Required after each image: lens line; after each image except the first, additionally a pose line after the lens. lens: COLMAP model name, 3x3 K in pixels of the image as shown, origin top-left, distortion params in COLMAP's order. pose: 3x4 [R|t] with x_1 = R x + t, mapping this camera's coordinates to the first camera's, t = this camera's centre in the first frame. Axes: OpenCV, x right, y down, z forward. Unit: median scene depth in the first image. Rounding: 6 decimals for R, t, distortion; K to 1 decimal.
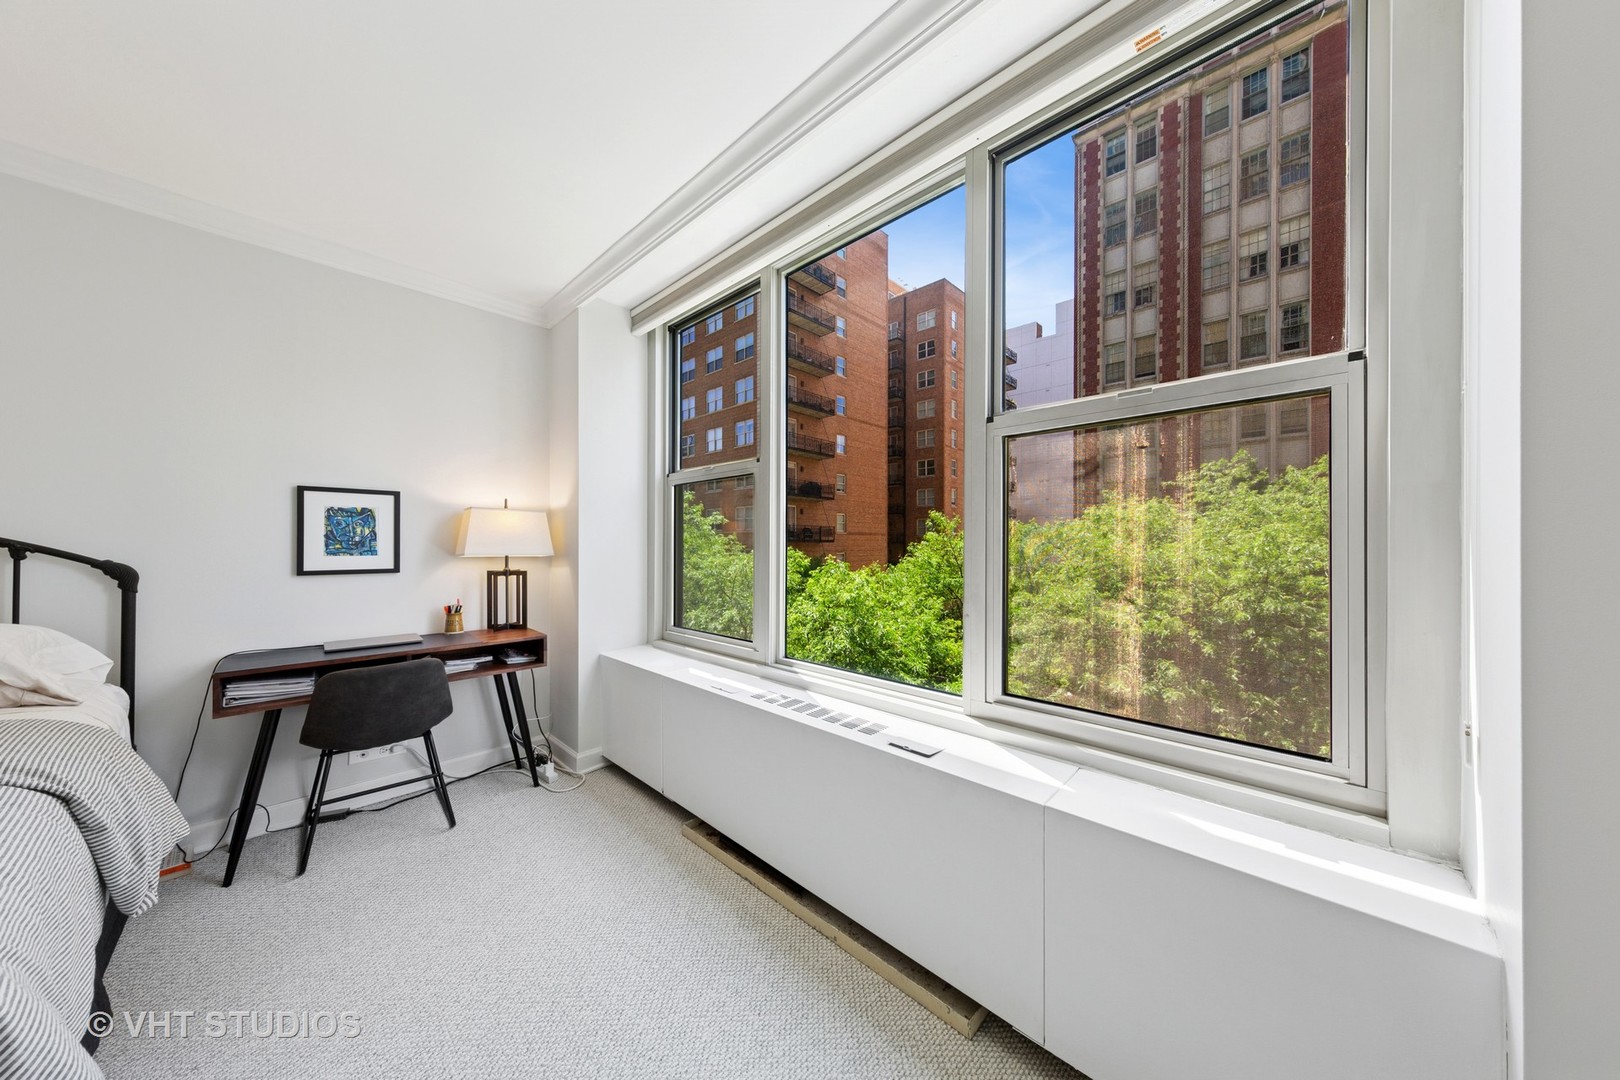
lens RADIAL K [[514.8, 0, 806.3], [0, 514.8, 542.3], [0, 0, 1]] dist [0.002787, -0.000098]
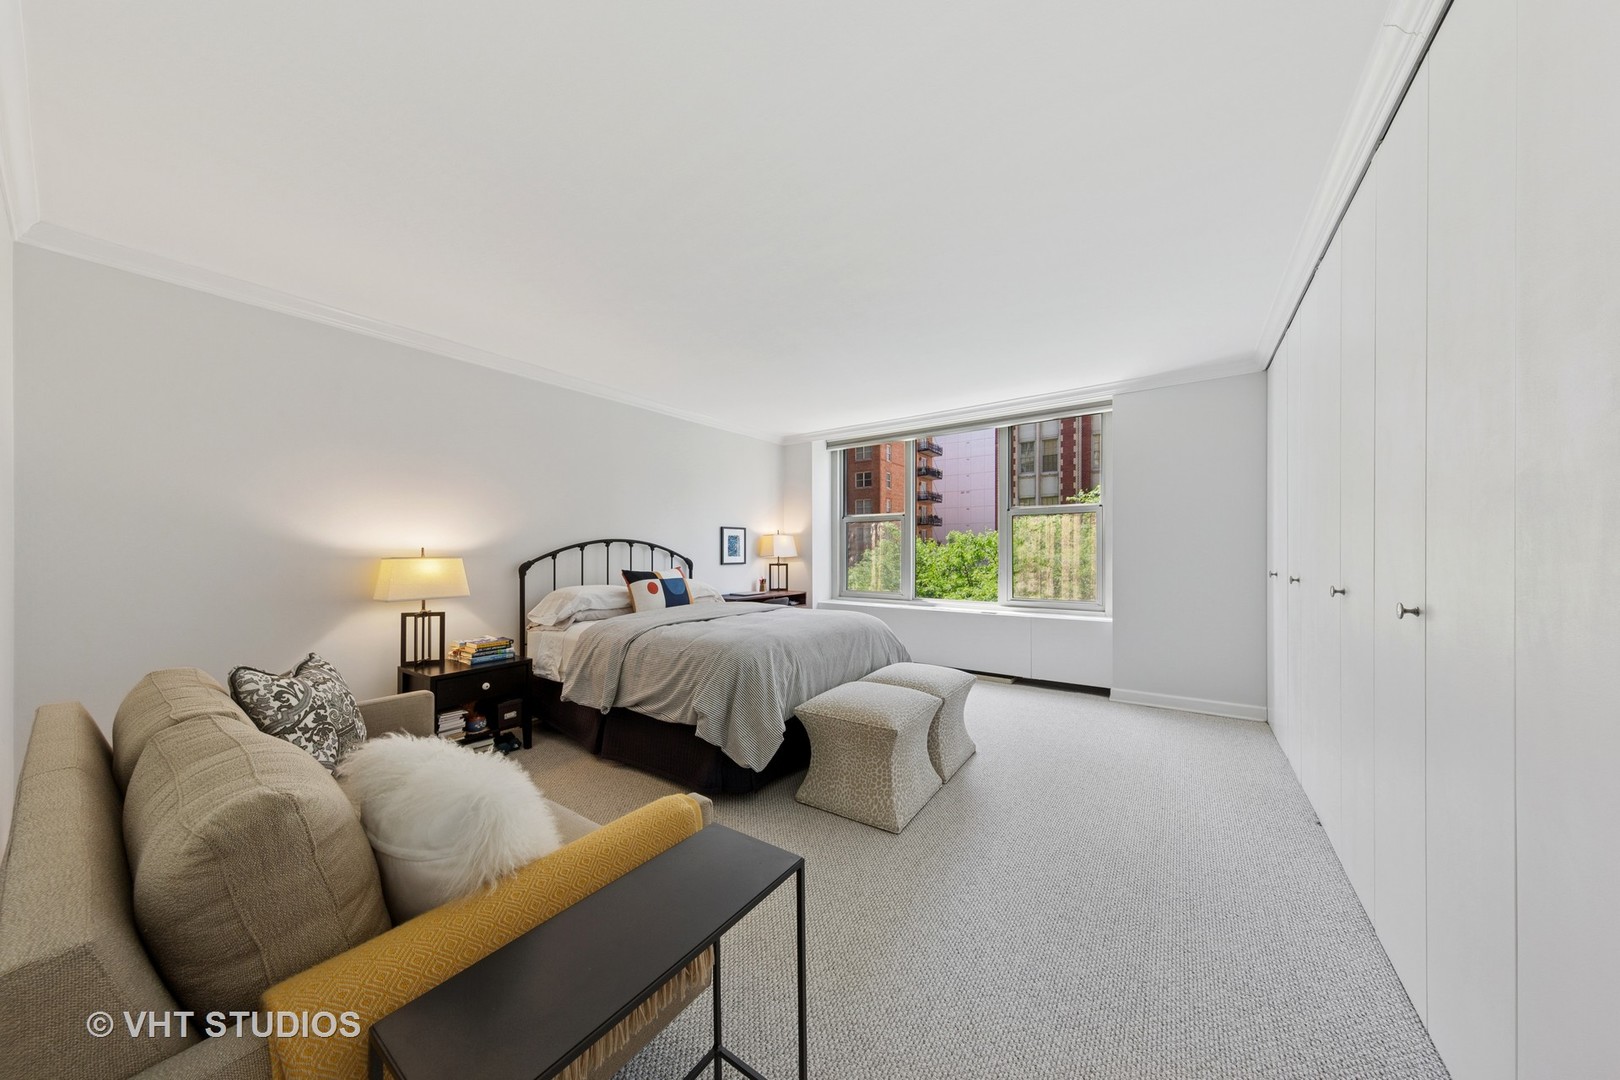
lens RADIAL K [[514.8, 0, 805.3], [0, 514.8, 548.9], [0, 0, 1]] dist [0.002787, -0.000098]
pose [[0.990418, -0.002269, 0.138082, -0.832742], [0.002104, 0.999997, 0.001339, -0.009062], [-0.138085, -0.001036, 0.990420, -1.238487]]
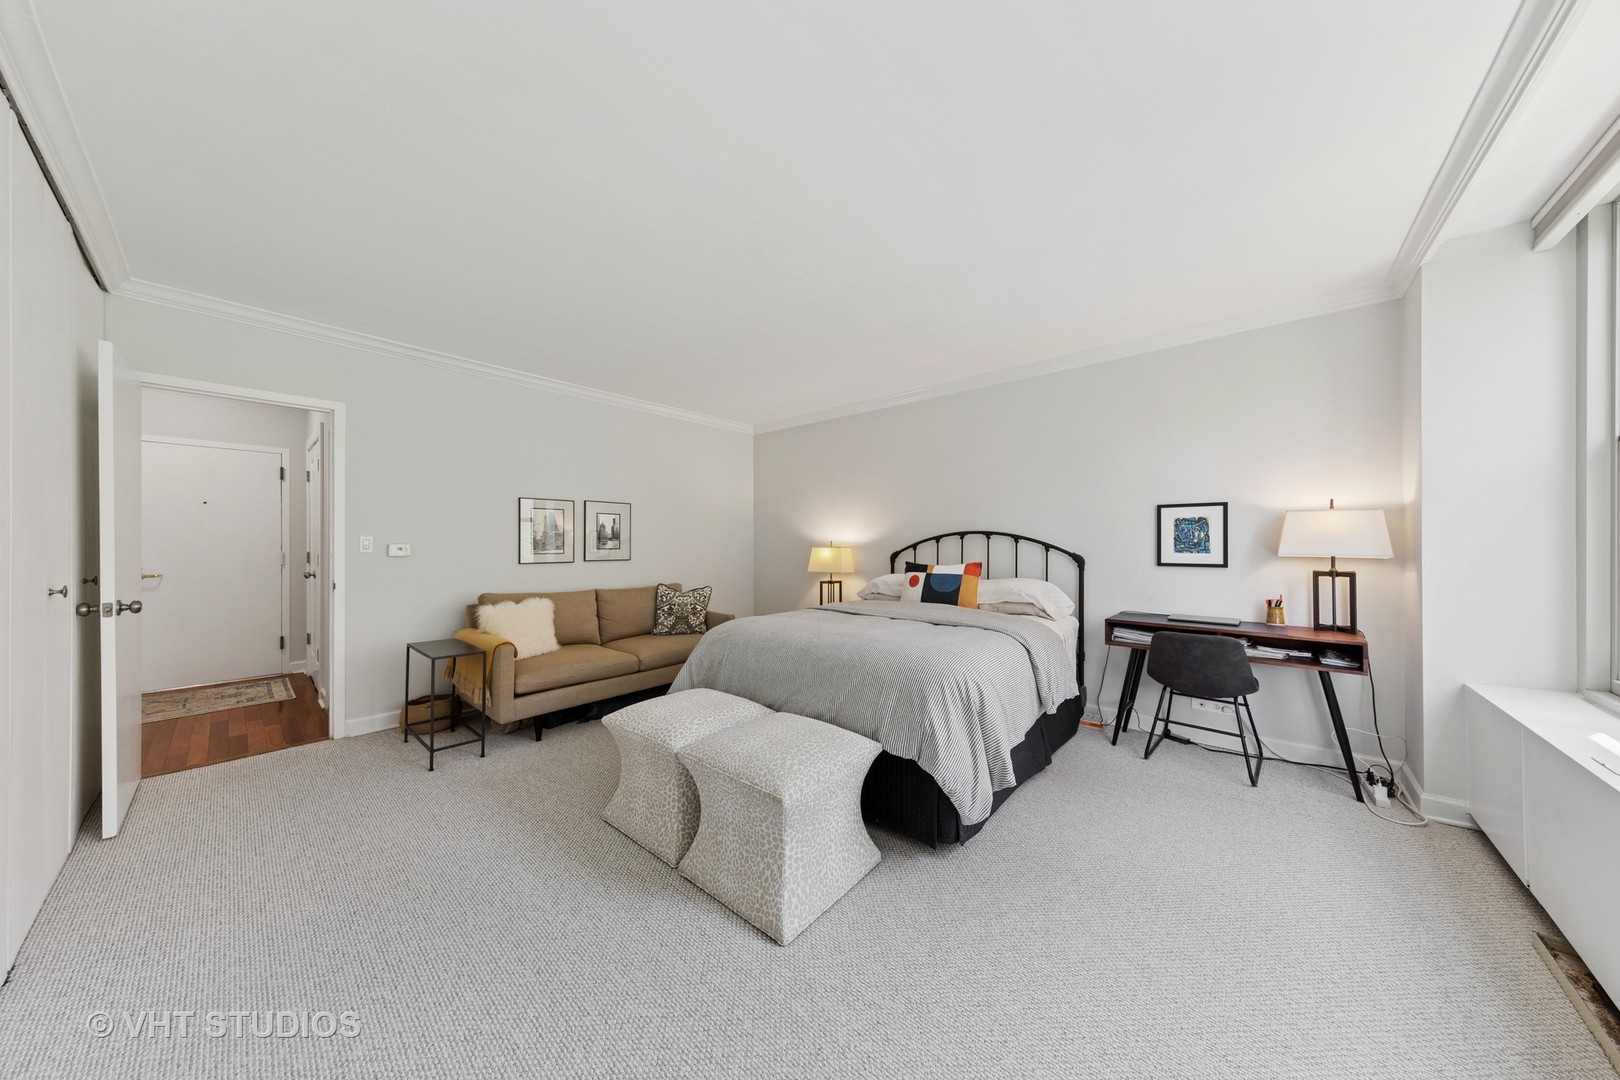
lens RADIAL K [[514.8, 0, 816.1], [0, 514.8, 543.6], [0, 0, 1]] dist [0.002787, -0.000098]
pose [[0.040393, 0.000004, -0.999184, 0.400262], [0.003356, 0.999994, 0.000139, -0.002299], [0.999178, -0.003359, 0.040393, -0.032633]]
